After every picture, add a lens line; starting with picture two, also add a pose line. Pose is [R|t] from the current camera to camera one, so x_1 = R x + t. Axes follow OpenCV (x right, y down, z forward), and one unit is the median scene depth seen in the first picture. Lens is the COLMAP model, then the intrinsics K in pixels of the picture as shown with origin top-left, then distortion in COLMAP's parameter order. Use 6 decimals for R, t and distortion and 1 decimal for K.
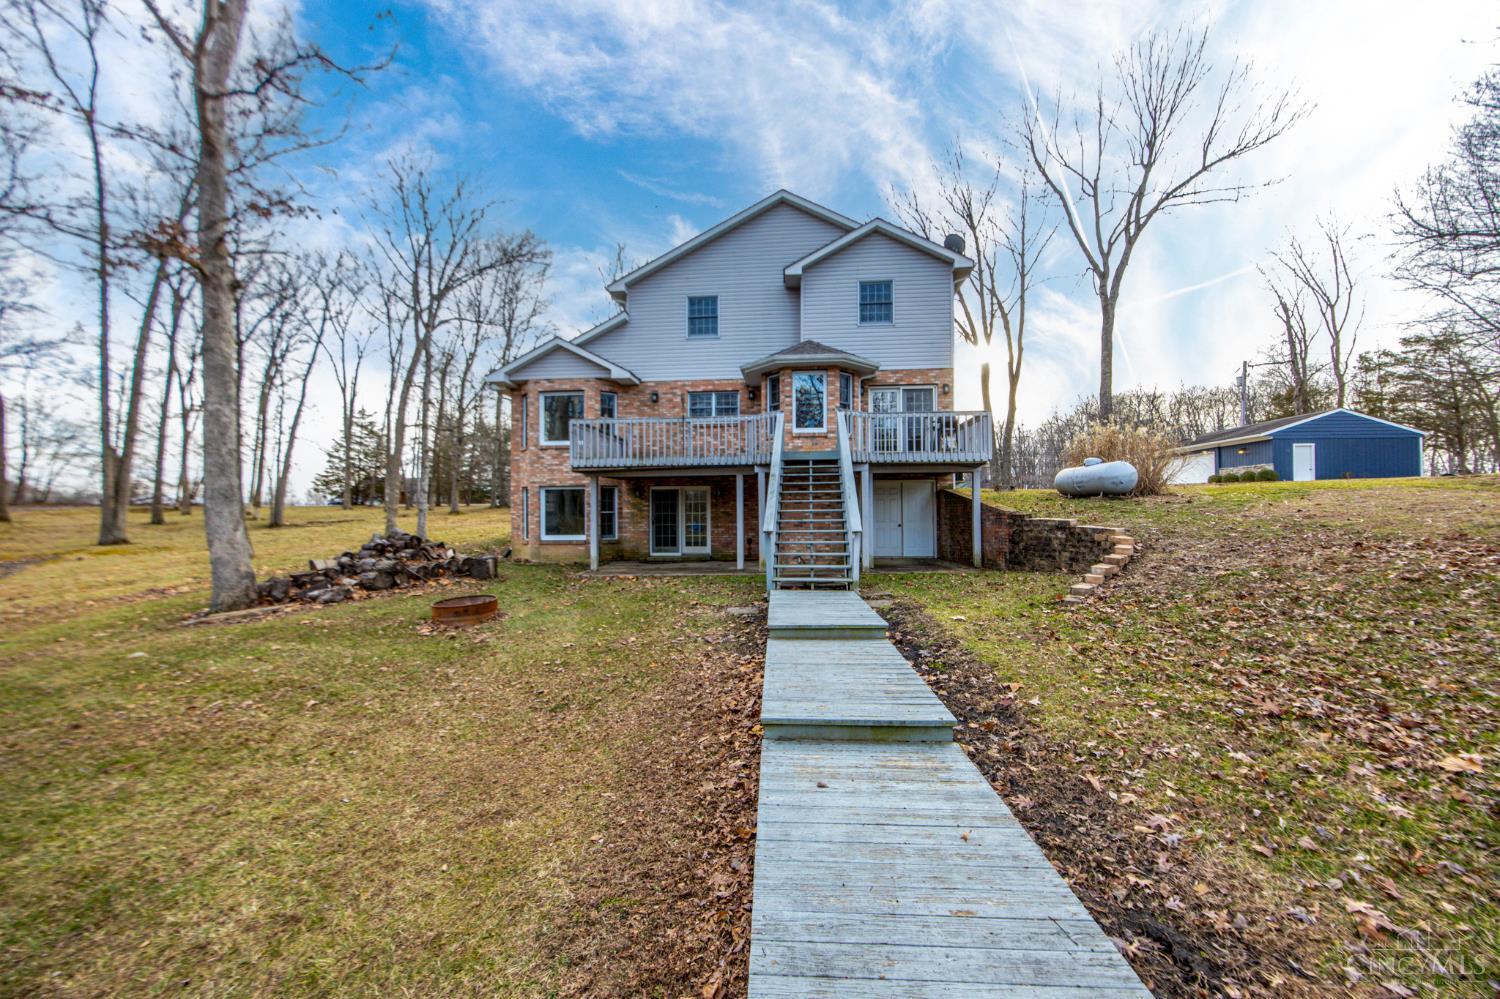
lens RADIAL K [[578.0, 0, 789.9], [0, 578.0, 488.9], [0, 0, 1]] dist [0.015527, -0.000035]
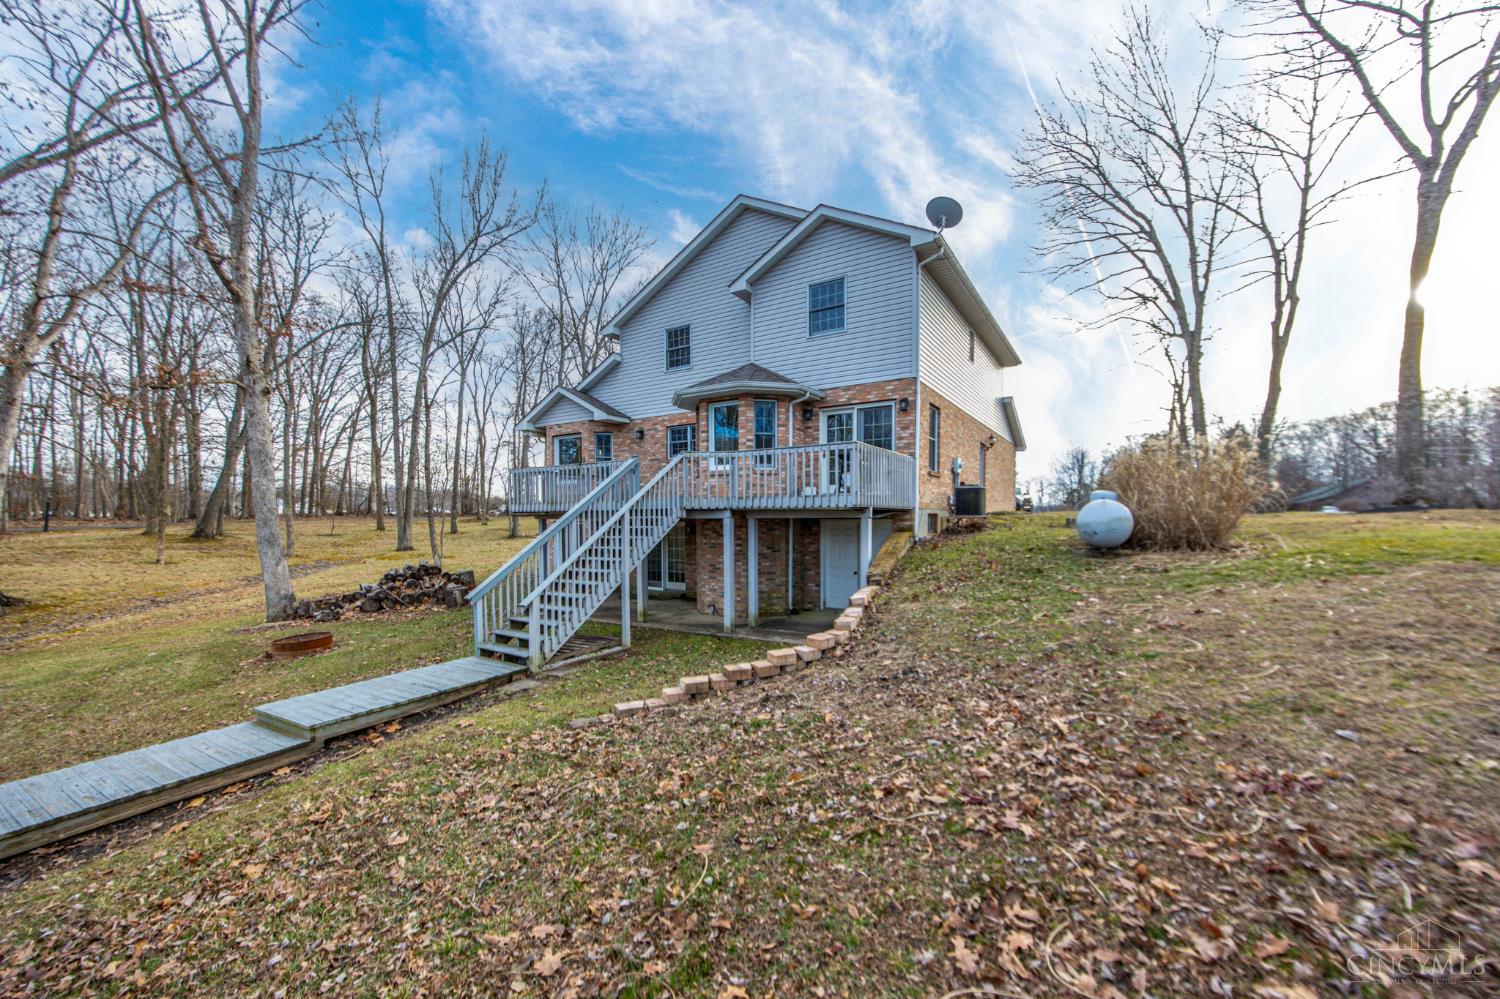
lens RADIAL K [[585.3, 0, 738.4], [0, 585.3, 513.8], [0, 0, 1]] dist [0.000199, -0.000075]
pose [[0.872678, 0.005041, -0.488269, 0.428629], [0.011730, 0.999442, 0.031282, -0.049006], [0.488154, -0.033026, 0.872132, 0.182128]]
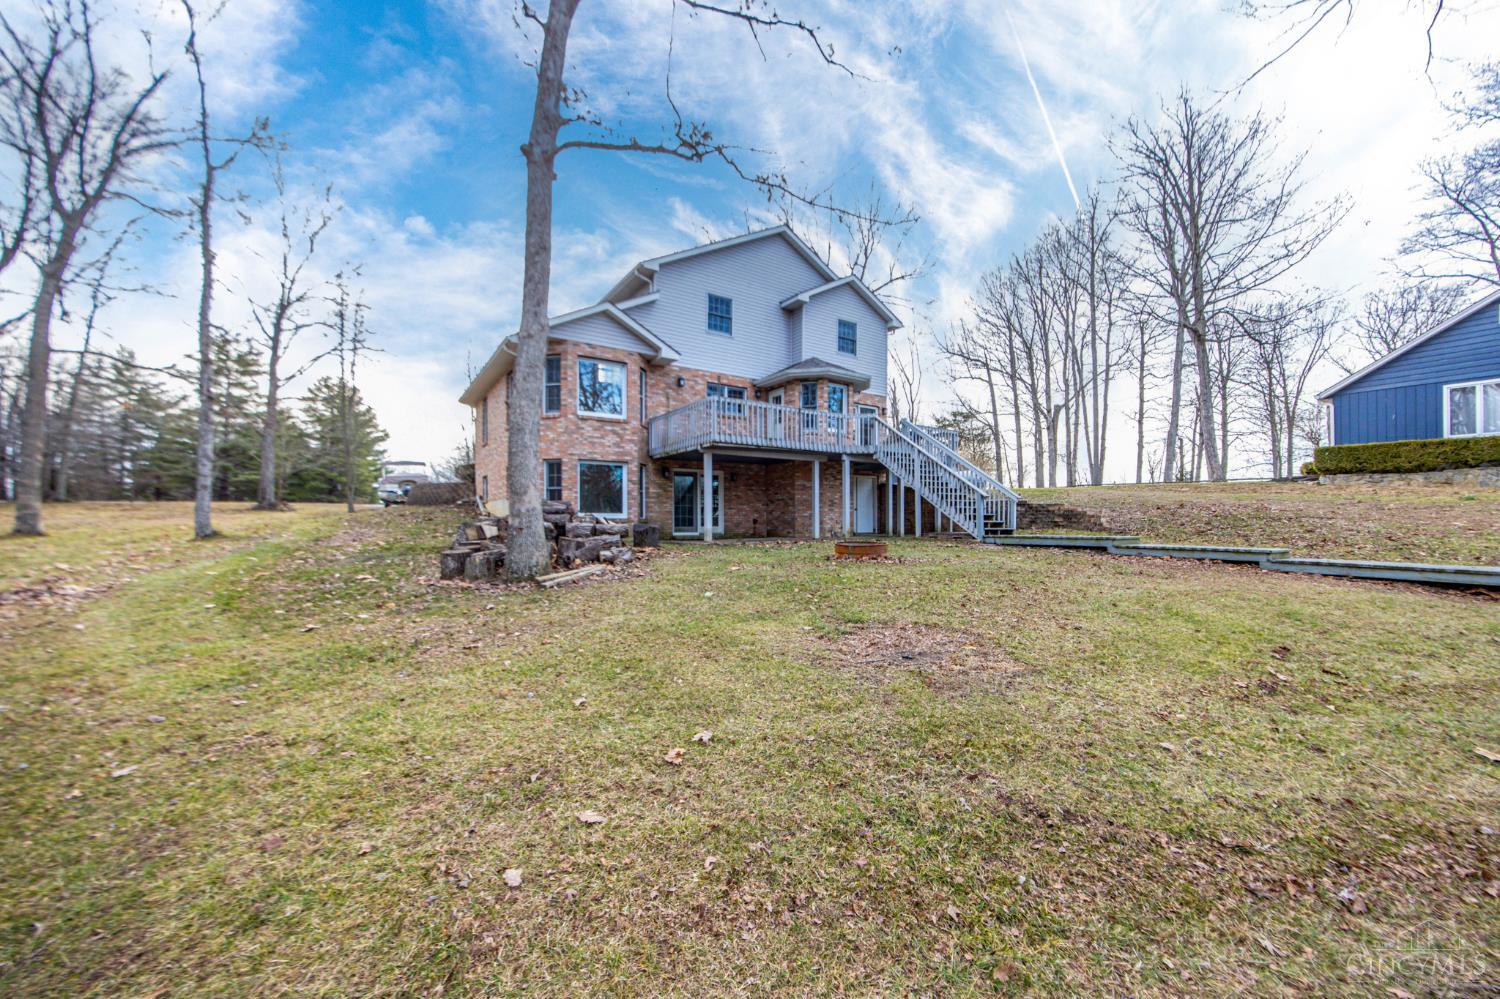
lens RADIAL K [[585.3, 0, 738.4], [0, 585.3, 513.8], [0, 0, 1]] dist [0.000199, -0.000075]
pose [[0.773612, 0.019943, 0.633345, -0.824427], [-0.026553, 0.999647, 0.000956, 0.074646], [-0.633102, -0.017557, 0.773869, 0.123964]]
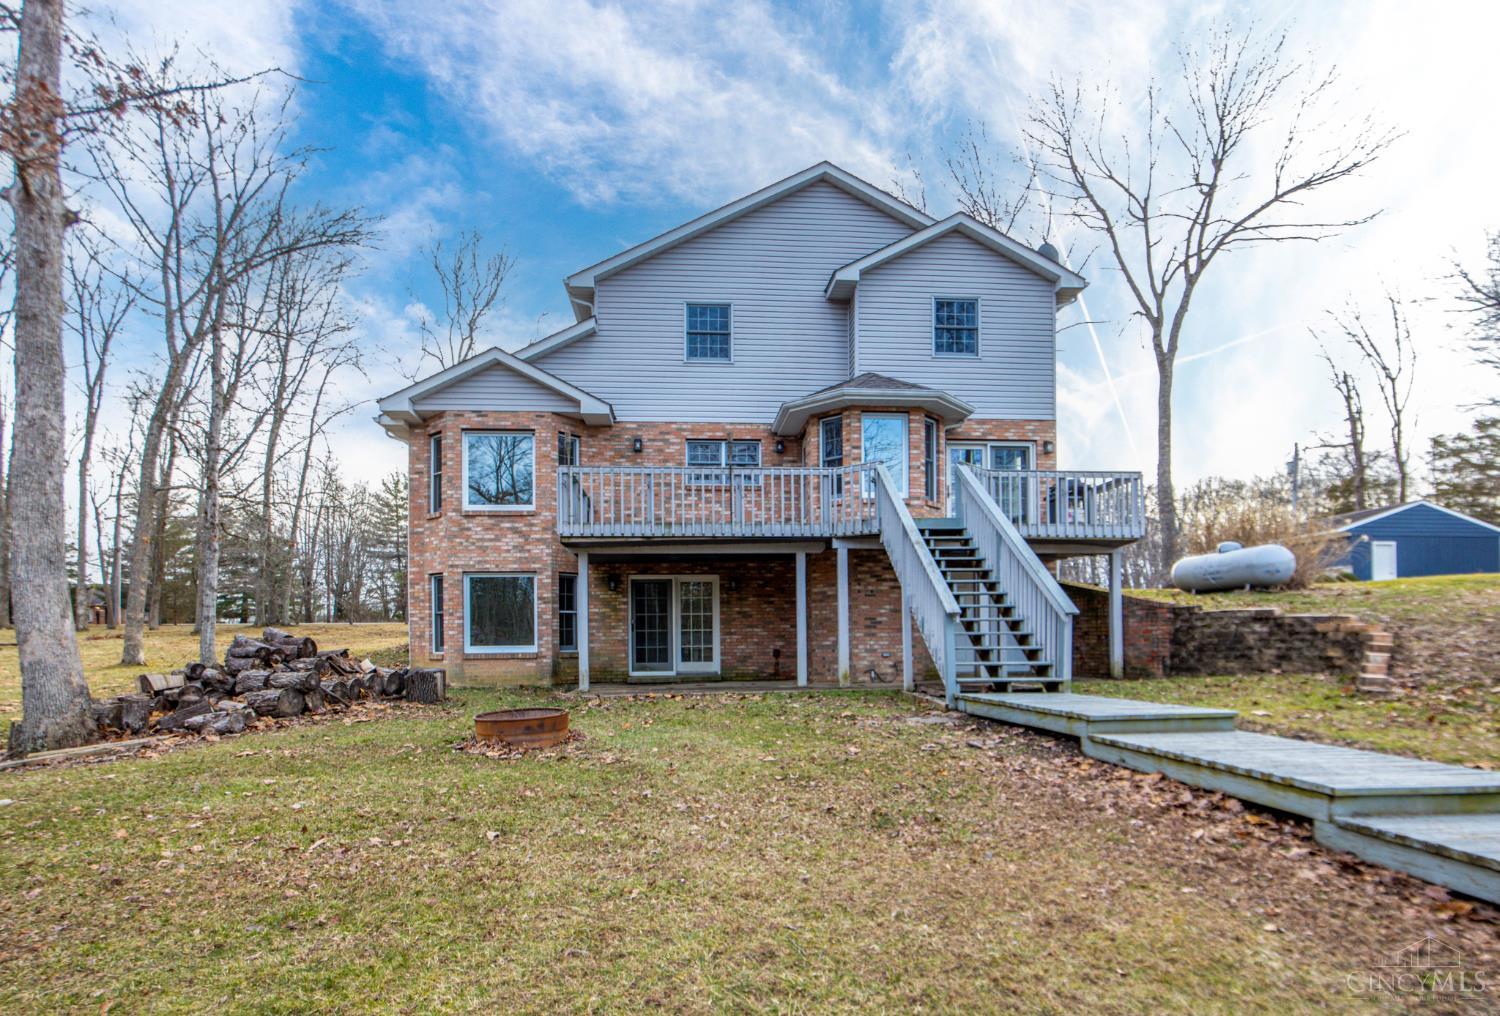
lens RADIAL K [[817.0, 0, 780.6], [0, 817.0, 610.2], [0, 0, 1]] dist [0.006960, 0.001007]
pose [[0.985279, 0.005836, 0.170856, -0.234825], [-0.005227, 0.999978, -0.004010, 0.041537], [-0.170875, 0.003058, 0.985288, 0.015312]]
